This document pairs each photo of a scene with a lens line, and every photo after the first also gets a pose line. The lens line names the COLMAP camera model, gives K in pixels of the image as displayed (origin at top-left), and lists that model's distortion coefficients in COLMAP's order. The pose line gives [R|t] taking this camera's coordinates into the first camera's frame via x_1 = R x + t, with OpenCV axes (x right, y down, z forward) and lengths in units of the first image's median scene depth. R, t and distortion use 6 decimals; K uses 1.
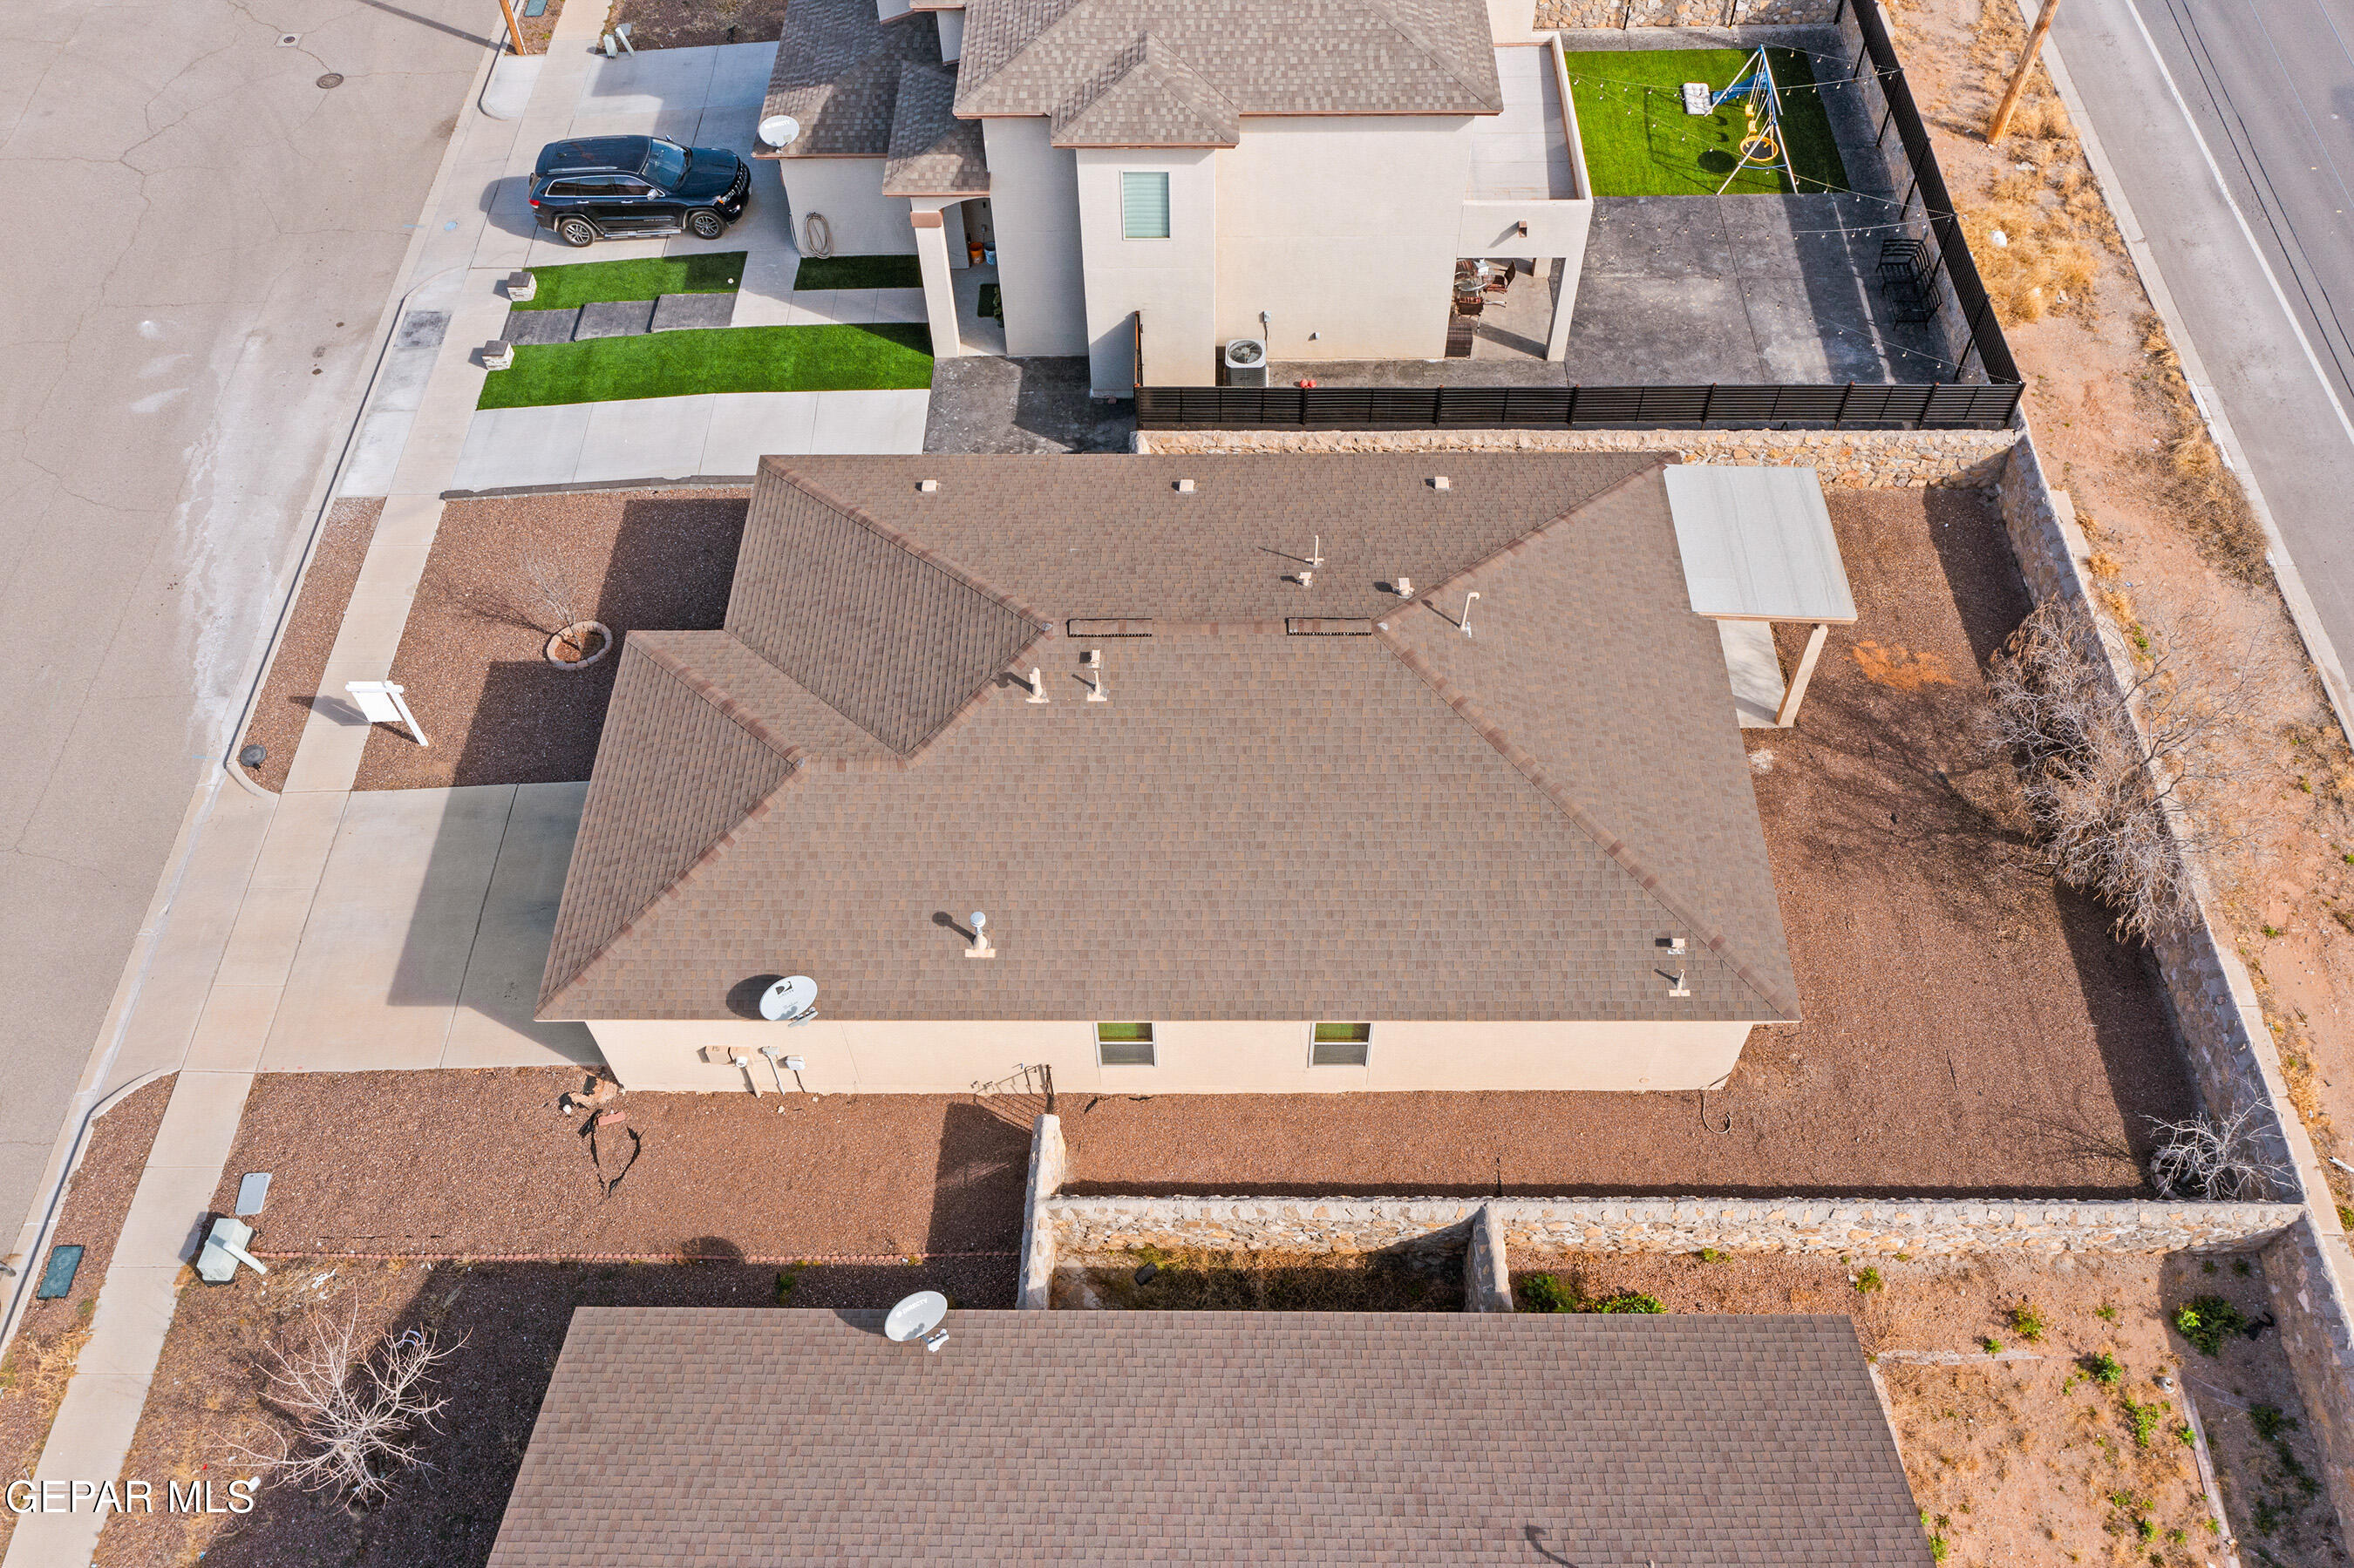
lens RADIAL K [[1855.0, 0, 1177.0], [0, 1855.0, 784.0], [0, 0, 1]] dist [-0.004981, 0.013121]
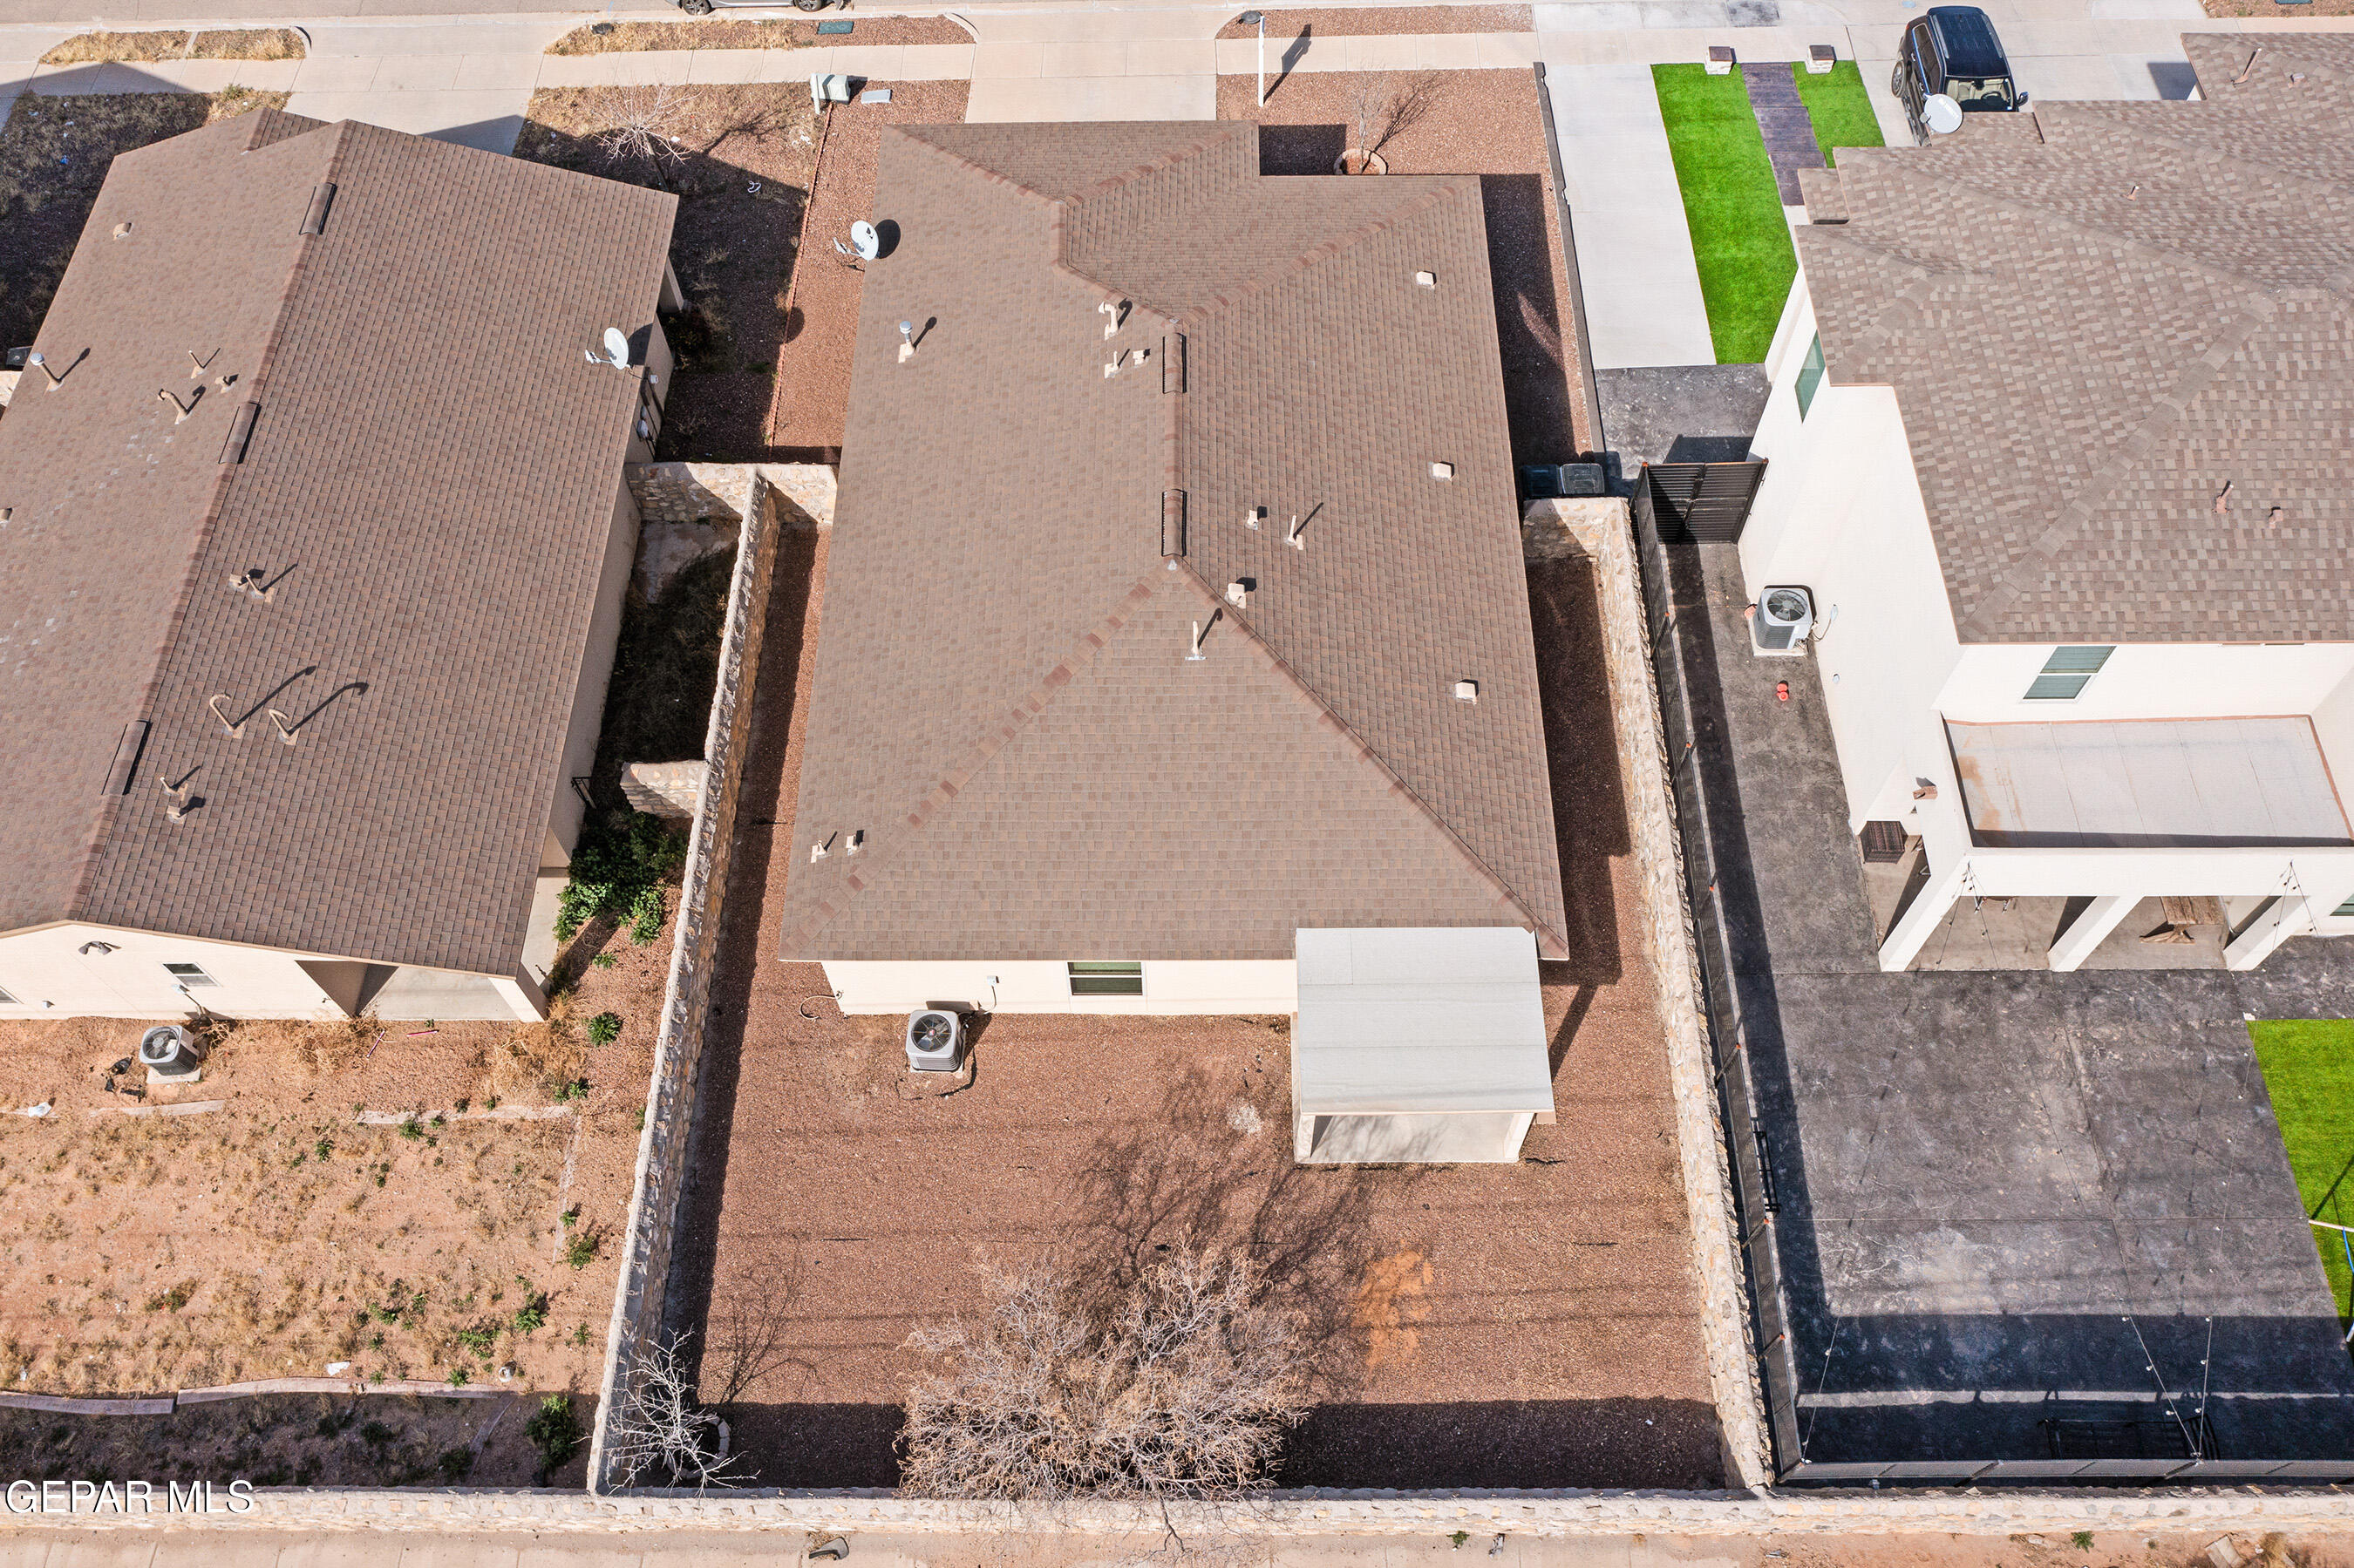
lens RADIAL K [[1855.0, 0, 1177.0], [0, 1855.0, 784.0], [0, 0, 1]] dist [-0.004981, 0.013121]
pose [[0.004911, 0.866015, -0.499994, 0.701832], [-0.795816, 0.306147, 0.522446, -0.564585], [0.605518, 0.395338, 0.690692, 0.347244]]
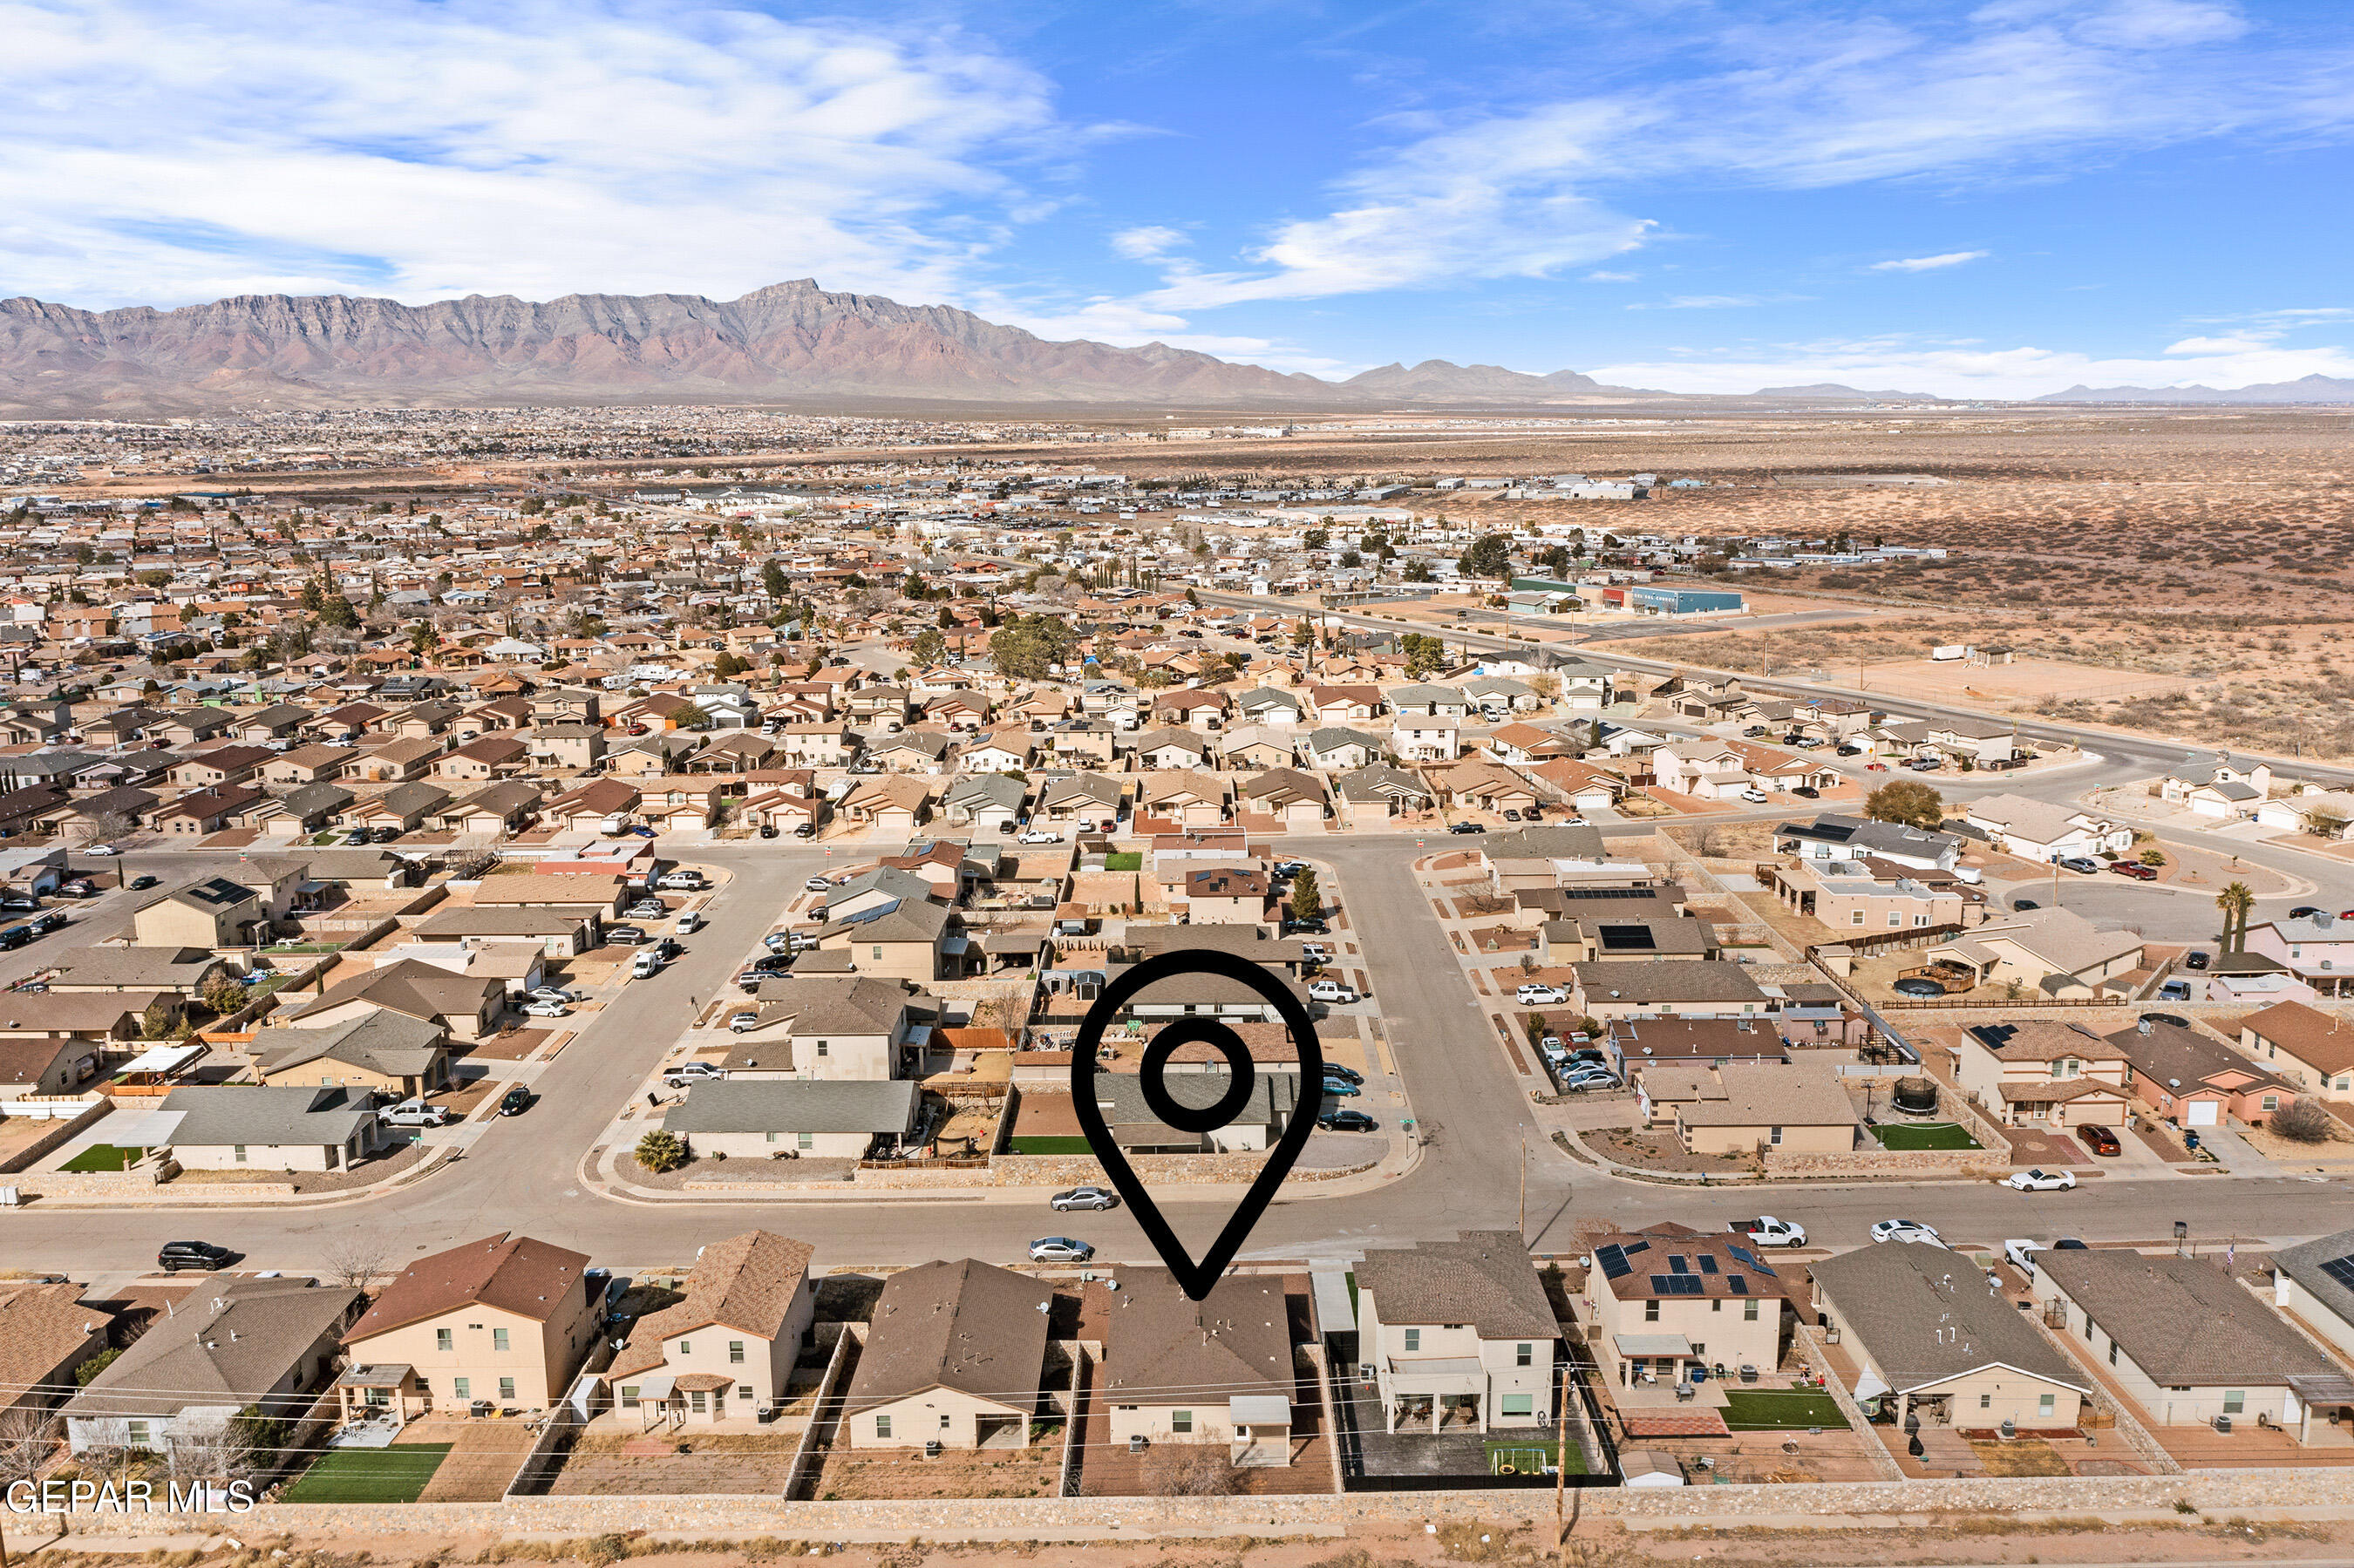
lens RADIAL K [[1855.0, 0, 1177.0], [0, 1855.0, 784.0], [0, 0, 1]] dist [-0.004981, 0.013121]
pose [[0.006225, 0.201074, -0.979556, 3.831388], [-0.803449, 0.584198, 0.114813, -1.196040], [0.595341, 0.786309, 0.165189, -0.642506]]
